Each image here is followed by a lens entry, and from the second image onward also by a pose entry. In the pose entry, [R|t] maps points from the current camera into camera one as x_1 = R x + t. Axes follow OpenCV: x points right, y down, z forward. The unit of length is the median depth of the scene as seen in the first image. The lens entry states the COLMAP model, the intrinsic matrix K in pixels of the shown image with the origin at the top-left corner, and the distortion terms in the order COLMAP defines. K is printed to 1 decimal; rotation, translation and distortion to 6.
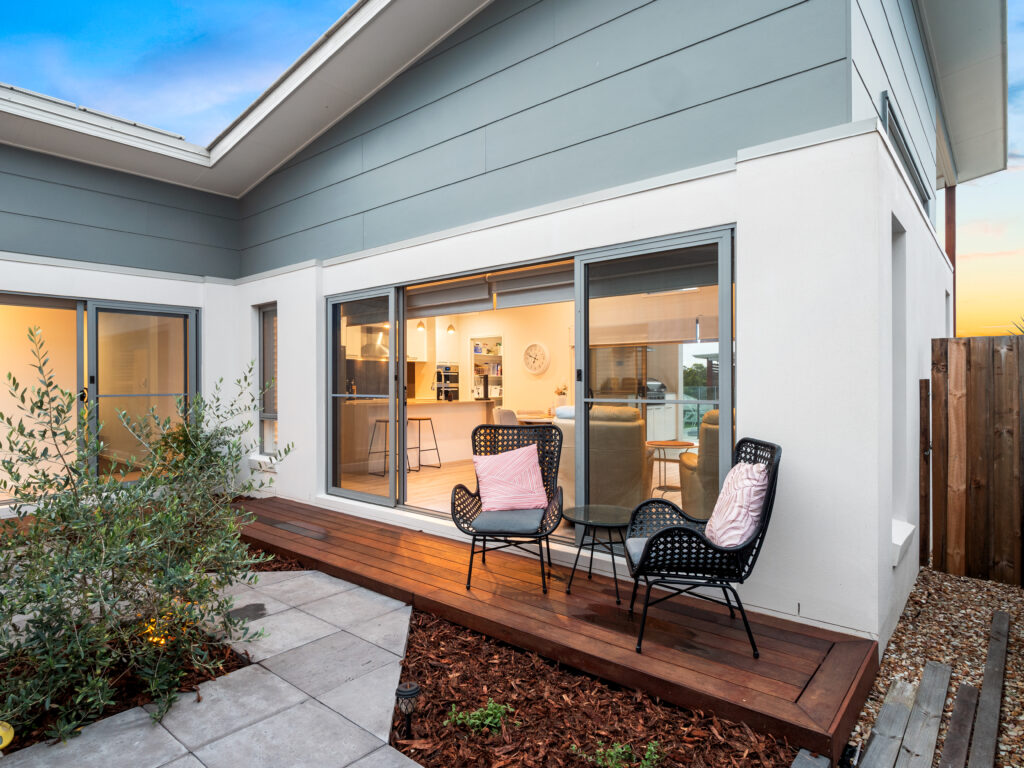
lens RADIAL K [[590.8, 0, 512.8], [0, 590.8, 389.0], [0, 0, 1]] dist [0.006896, 0.000356]
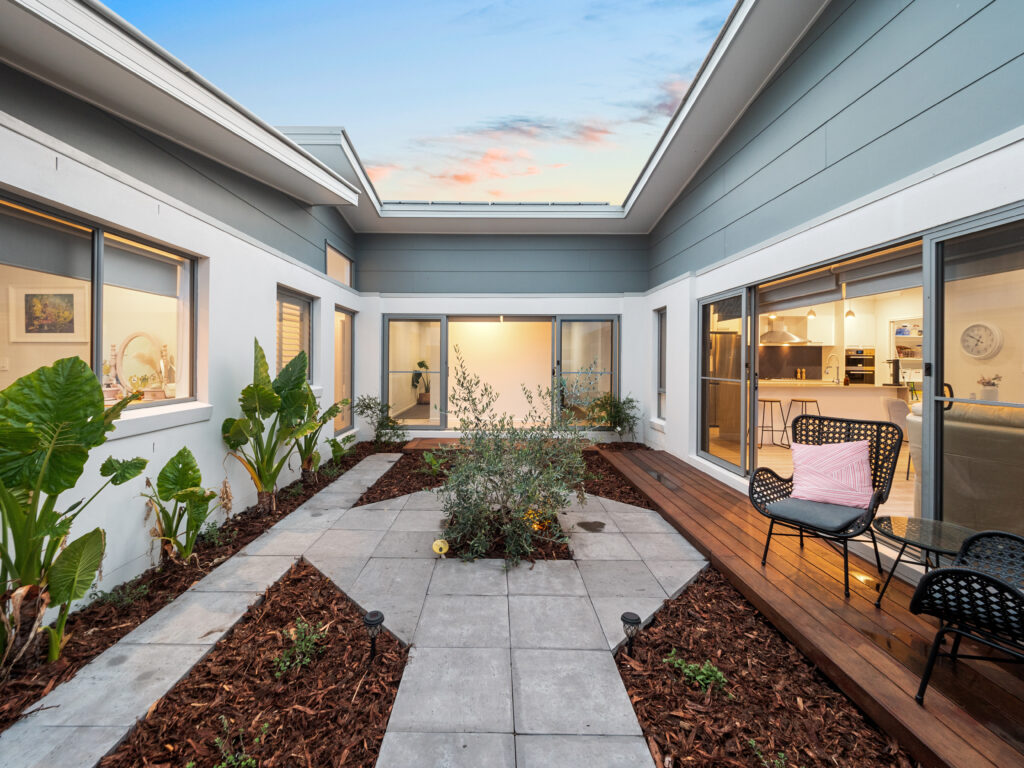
lens RADIAL K [[441.8, 0, 486.9], [0, 441.8, 361.9], [0, 0, 1]] dist [-0.010078, -0.000481]
pose [[0.643474, 0.010704, -0.765393, 0.185180], [-0.016663, 0.999861, -0.000026, -0.023508], [0.765286, 0.012770, 0.643563, 0.073369]]
